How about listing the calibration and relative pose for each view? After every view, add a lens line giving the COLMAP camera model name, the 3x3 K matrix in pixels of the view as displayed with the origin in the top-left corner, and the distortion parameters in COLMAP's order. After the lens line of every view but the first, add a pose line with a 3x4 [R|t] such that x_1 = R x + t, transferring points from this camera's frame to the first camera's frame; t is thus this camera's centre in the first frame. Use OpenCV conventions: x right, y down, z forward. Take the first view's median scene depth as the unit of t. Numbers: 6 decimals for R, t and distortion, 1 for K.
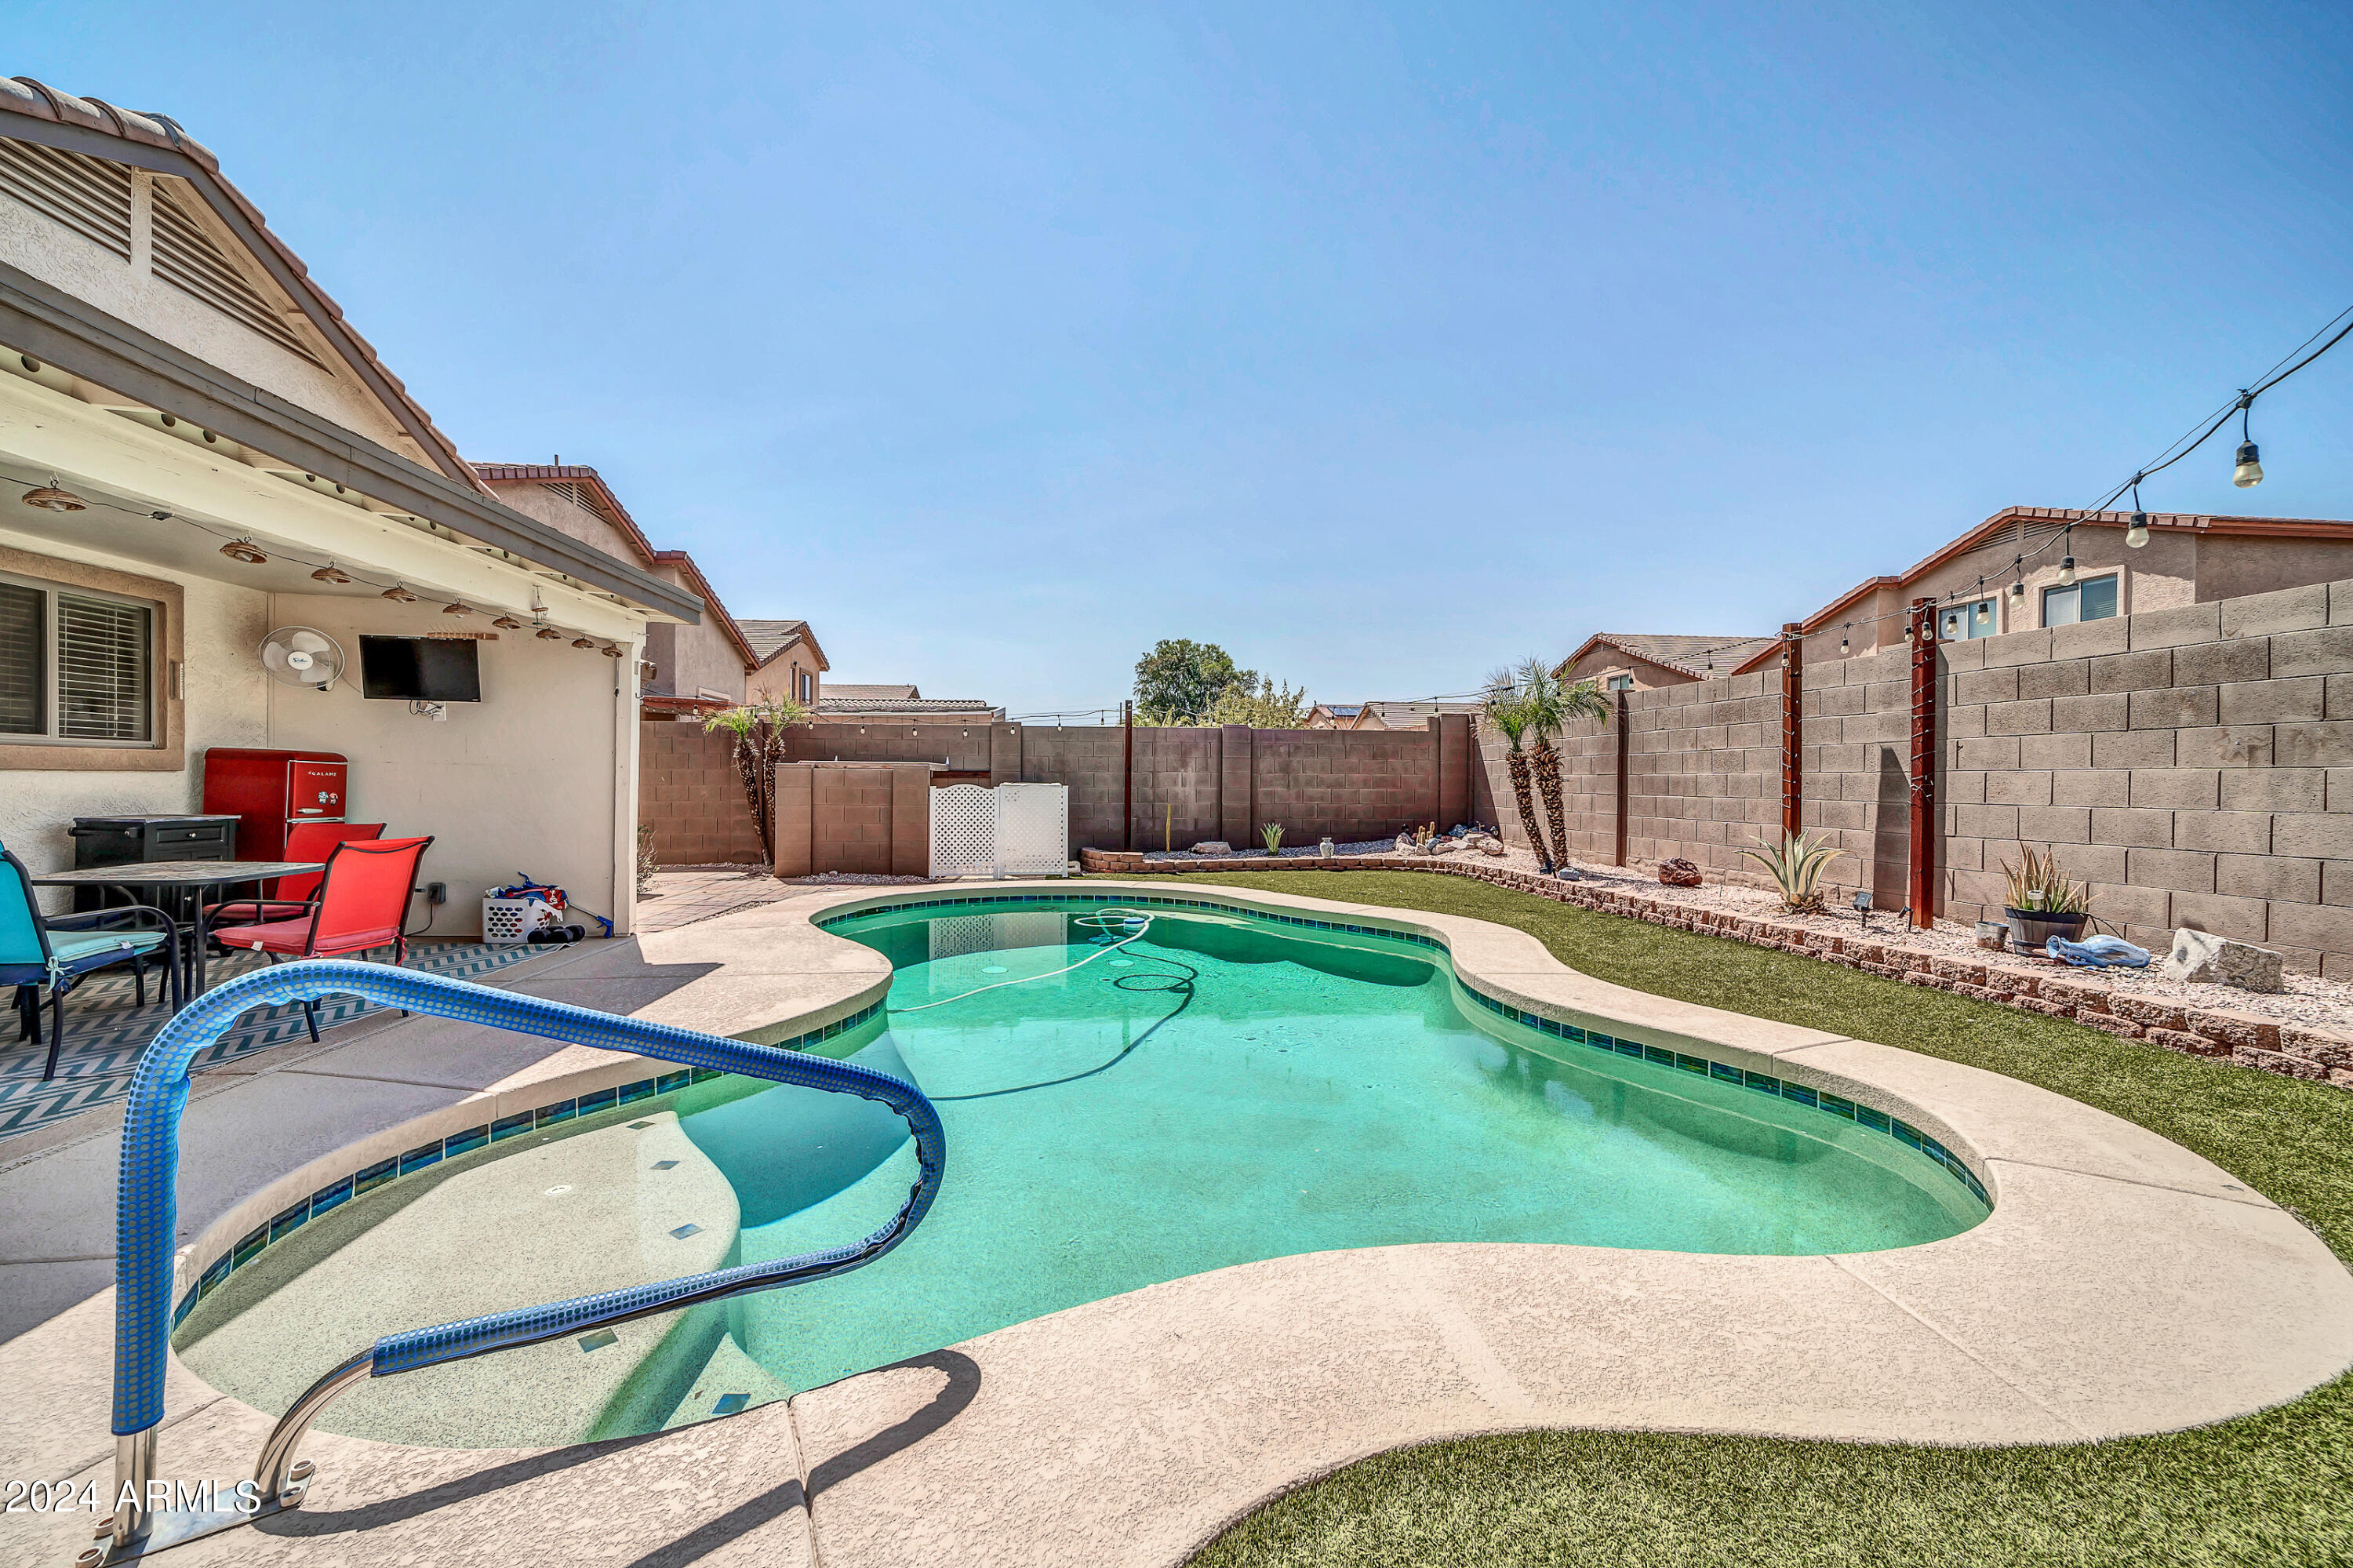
lens RADIAL K [[966.3, 0, 1181.4], [0, 966.3, 789.6], [0, 0, 1]] dist [-0.000359, -0.000478]
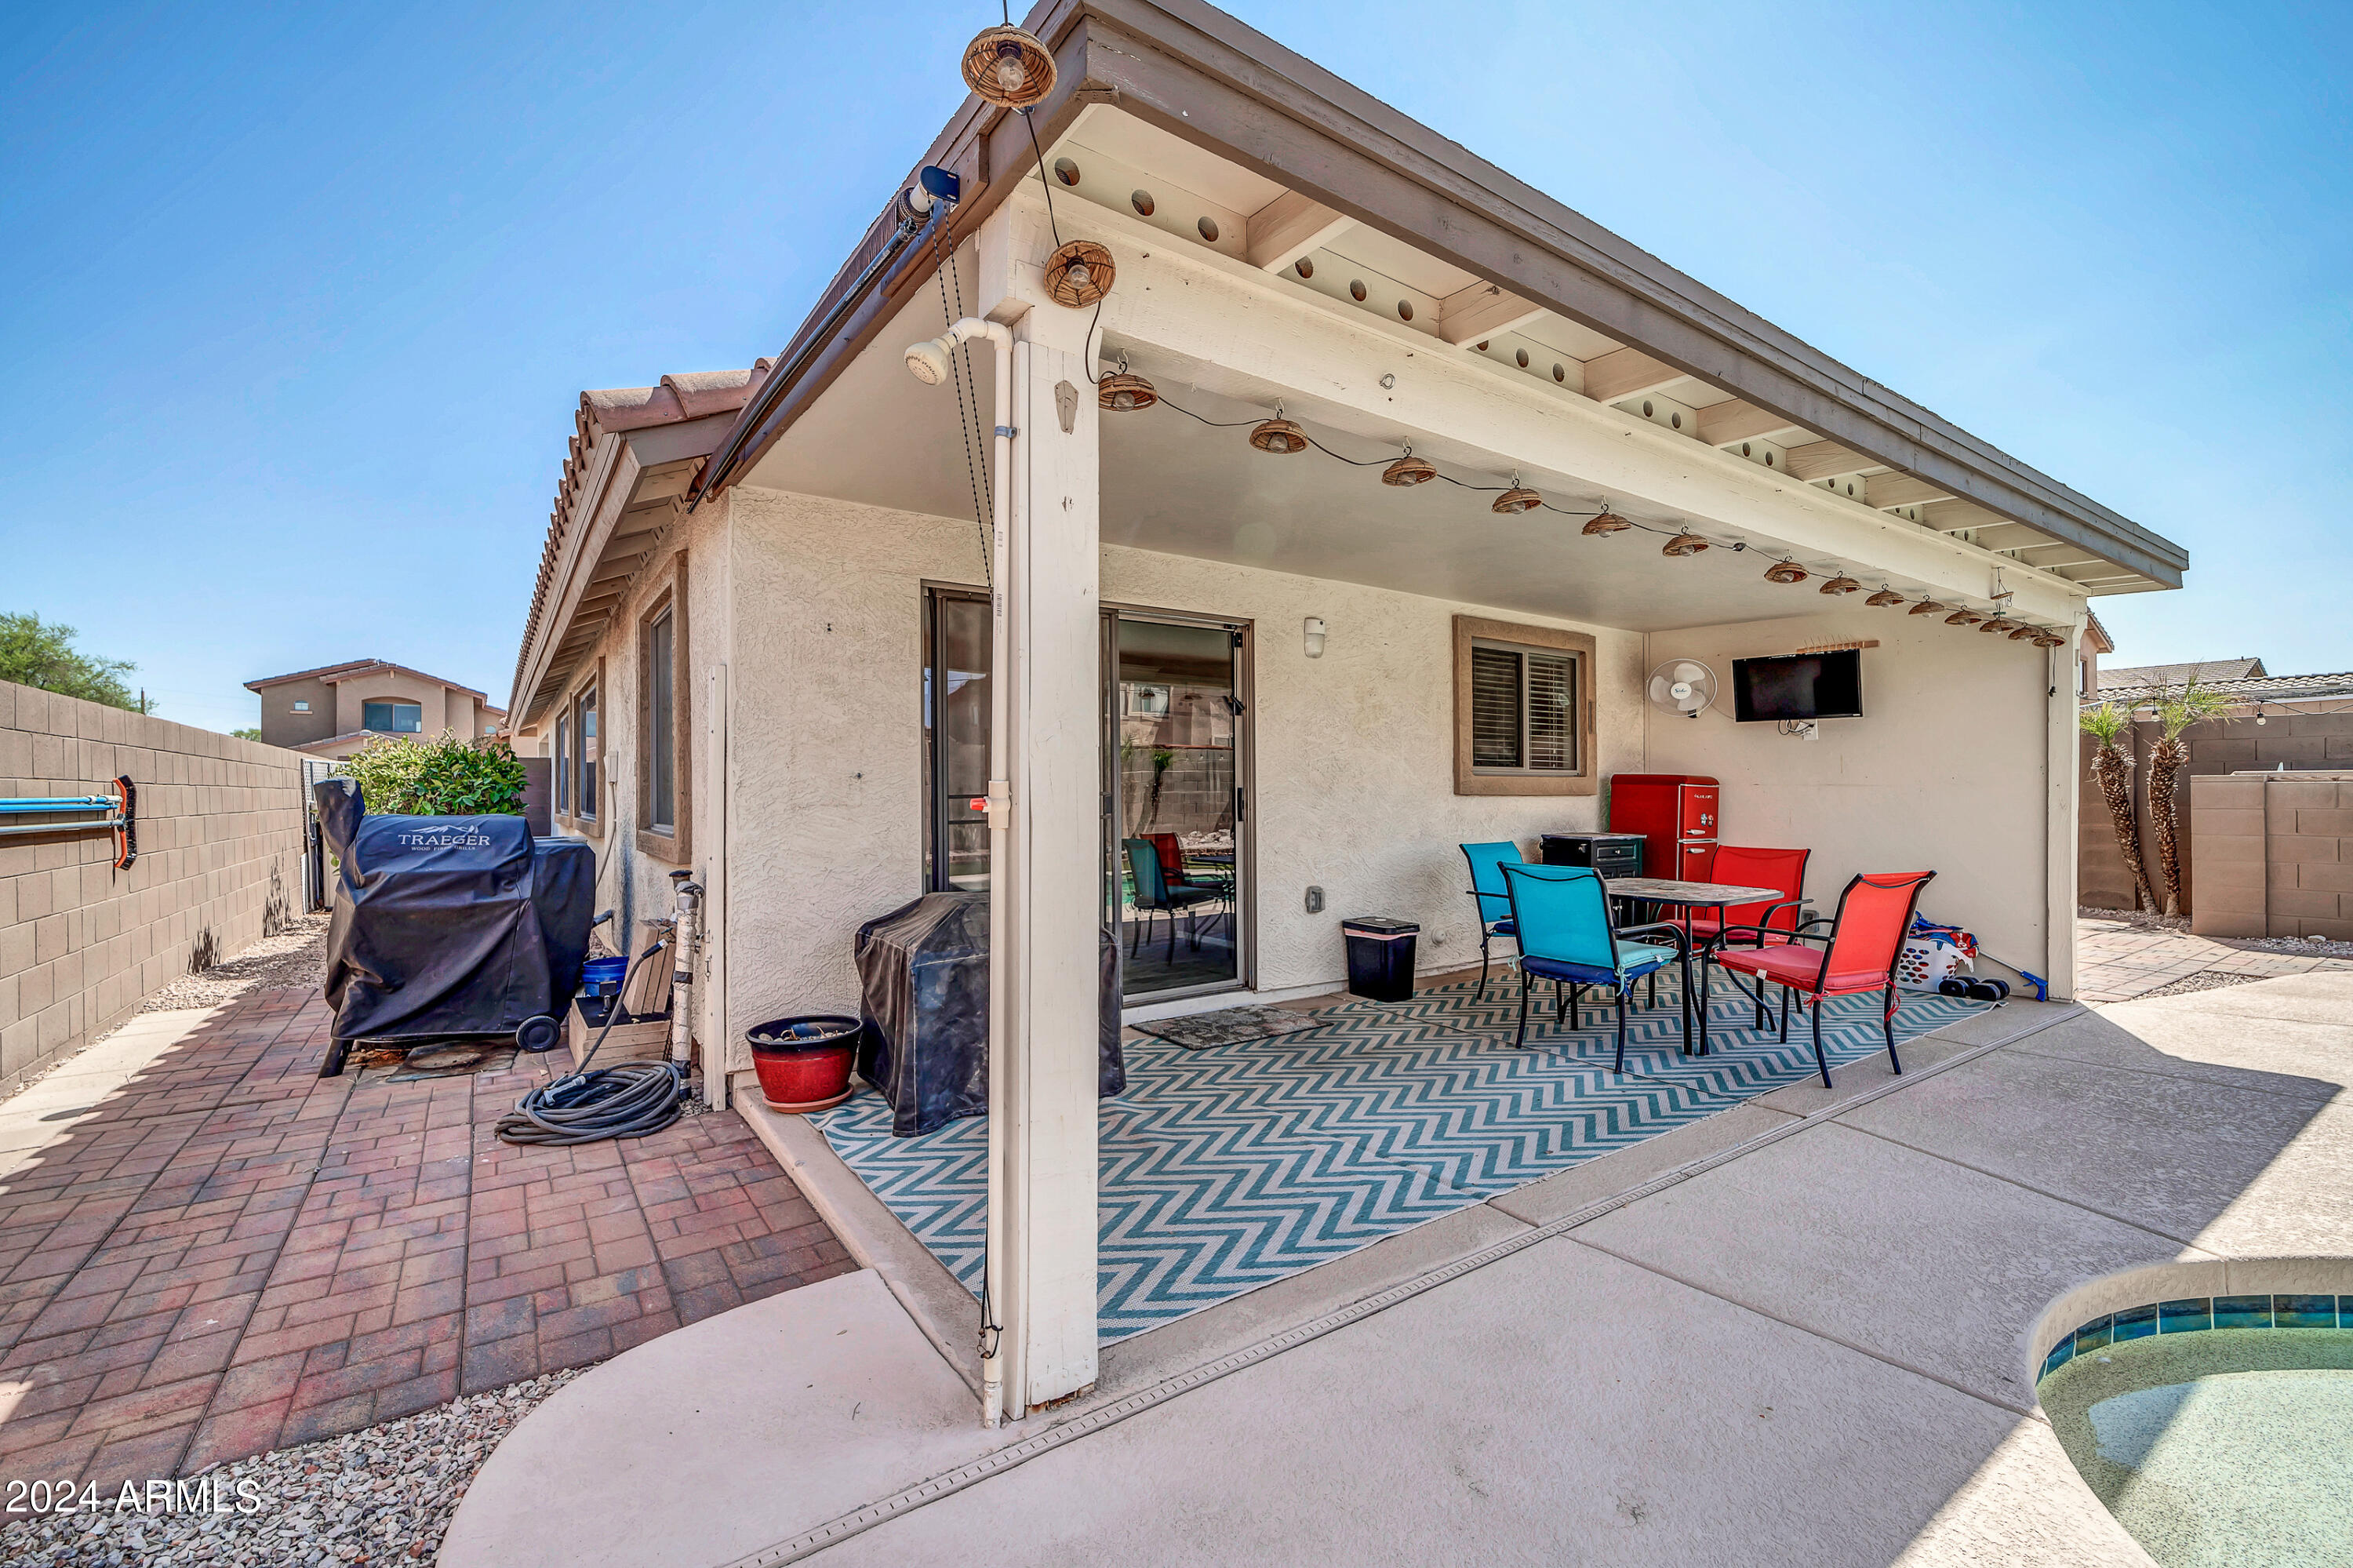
lens RADIAL K [[966.3, 0, 1186.6], [0, 966.3, 784.0], [0, 0, 1]] dist [-0.000359, -0.000478]
pose [[0.487548, -0.017673, -0.872917, -0.241185], [-0.002088, 0.999769, -0.021407, -0.006162], [0.873094, 0.012260, 0.487398, 0.002075]]
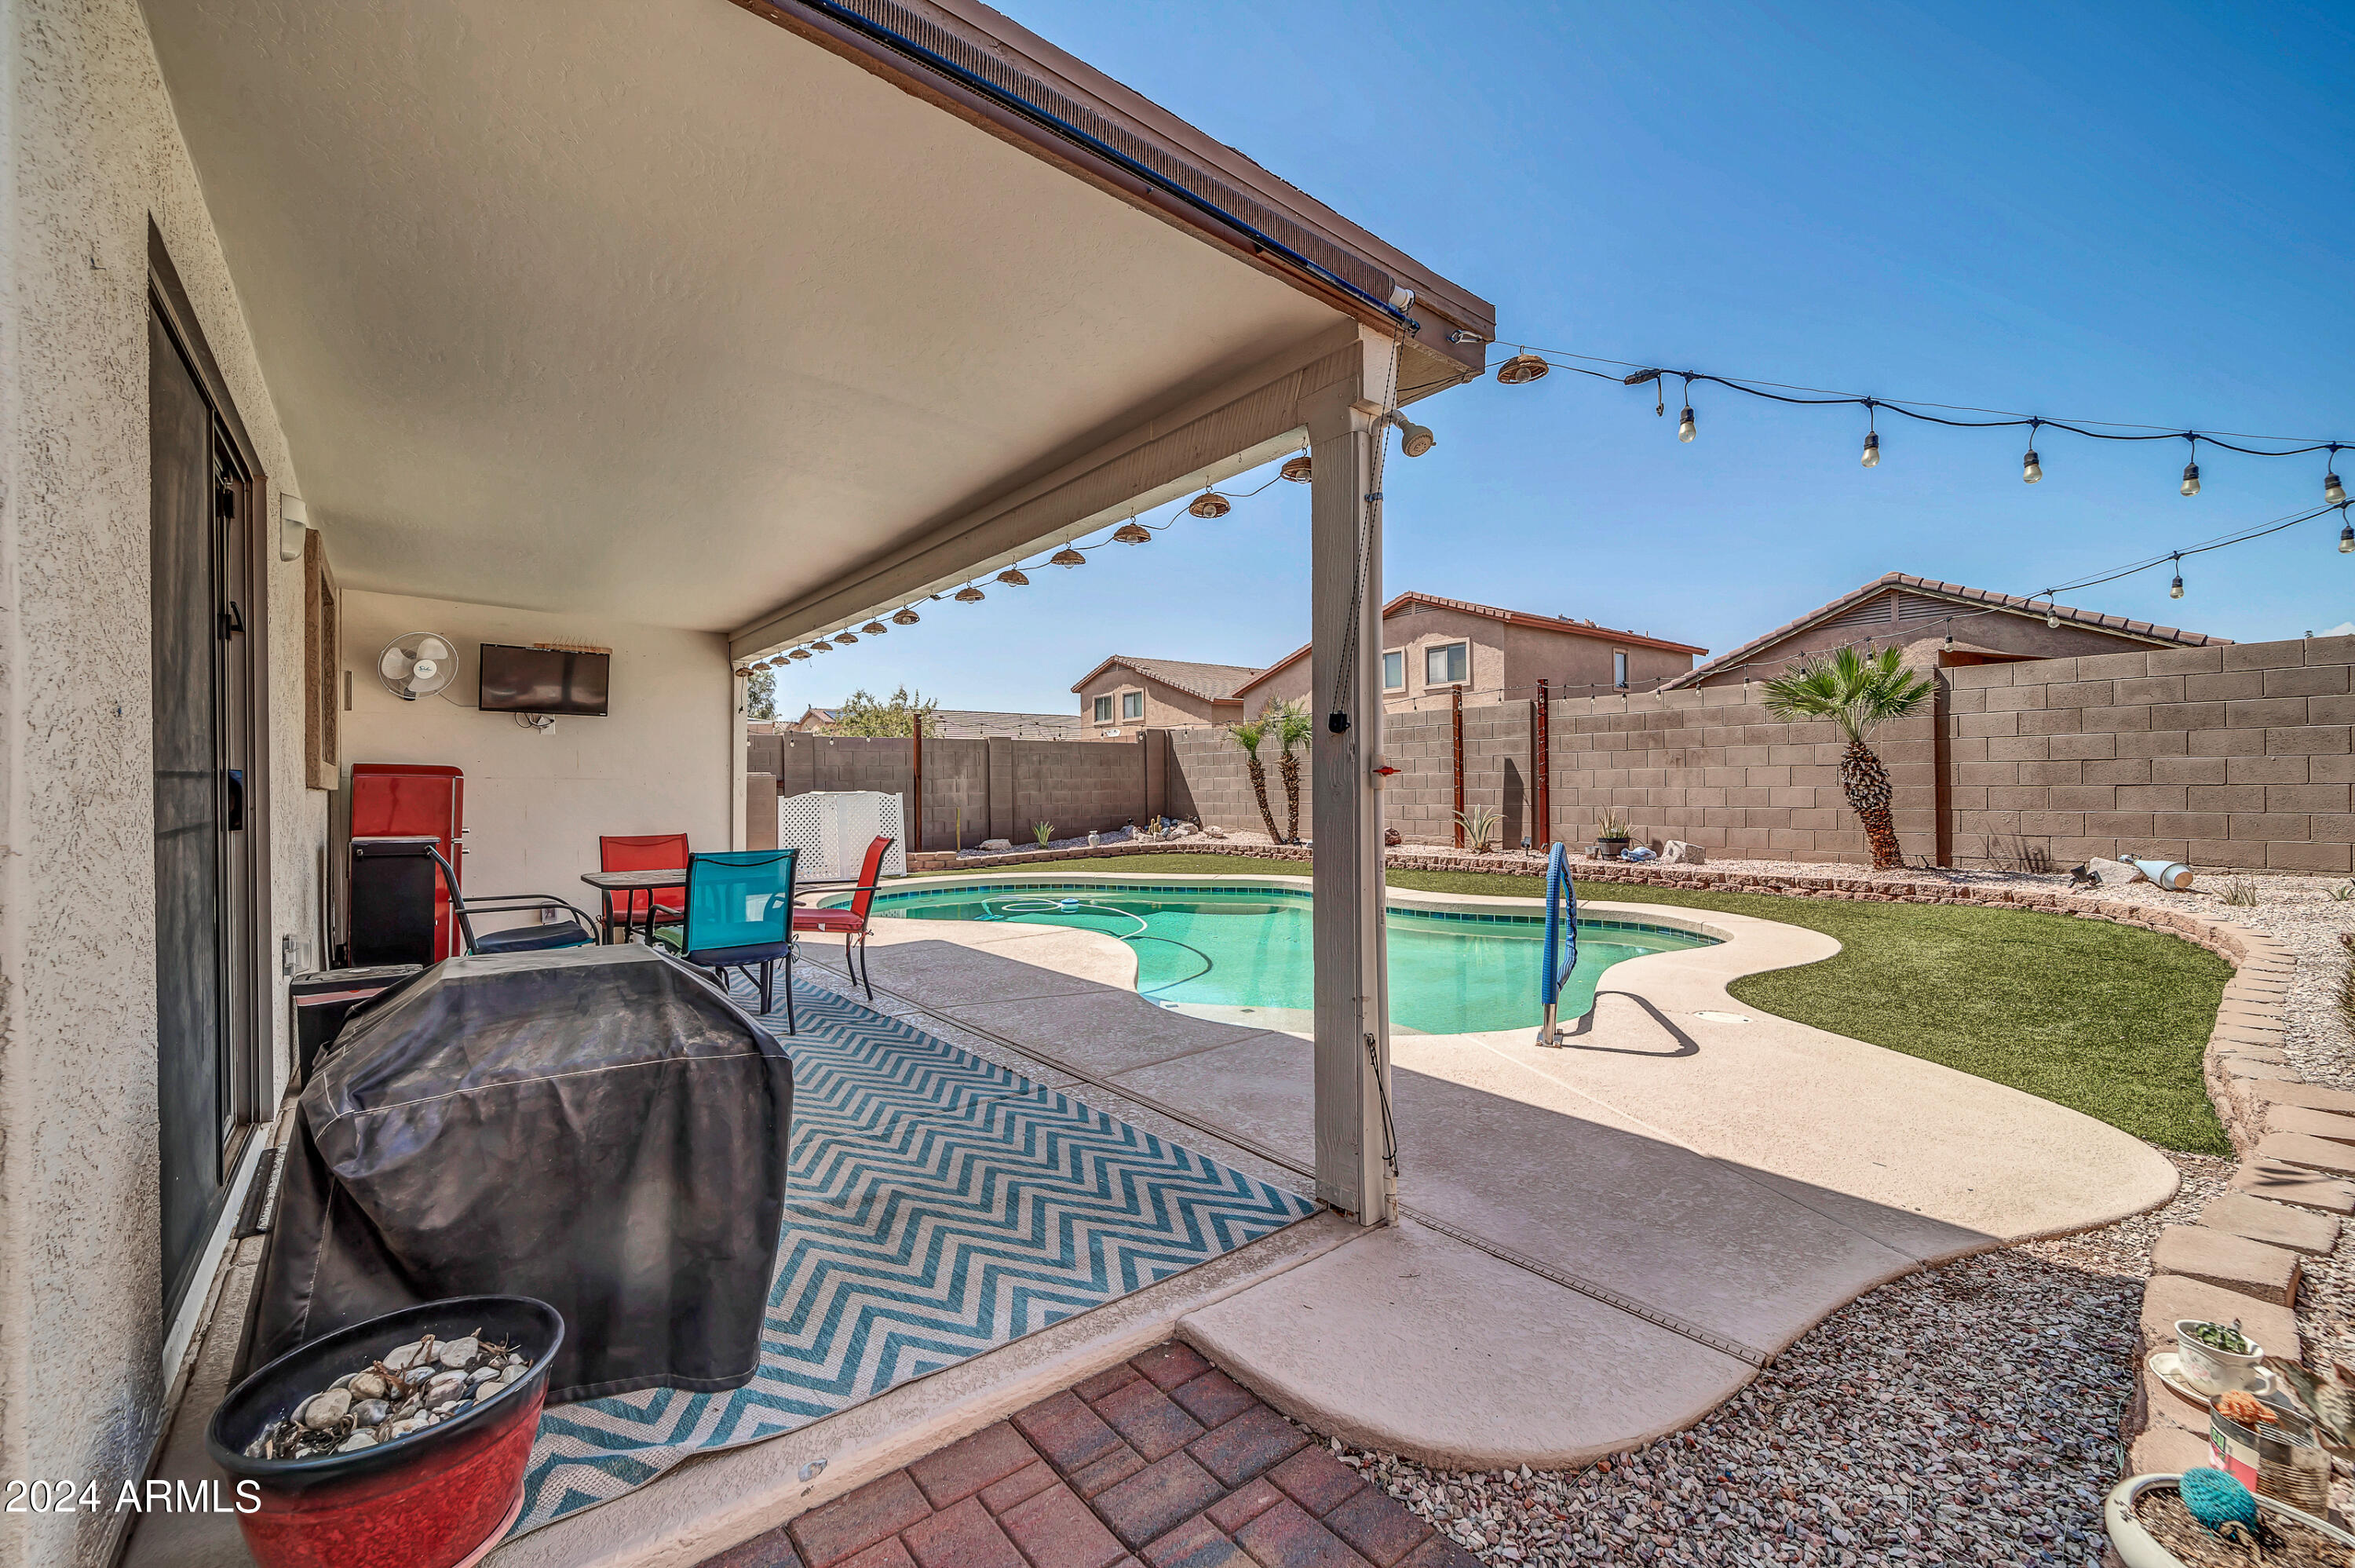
lens RADIAL K [[997.5, 0, 1197.6], [0, 997.5, 785.4], [0, 0, 1]] dist [-0.000089, 0.000012]
pose [[0.825117, -0.018315, 0.564666, -0.825001], [0.023986, 0.999709, -0.002624, -0.002030], [-0.564453, 0.015710, 0.825316, -0.204119]]
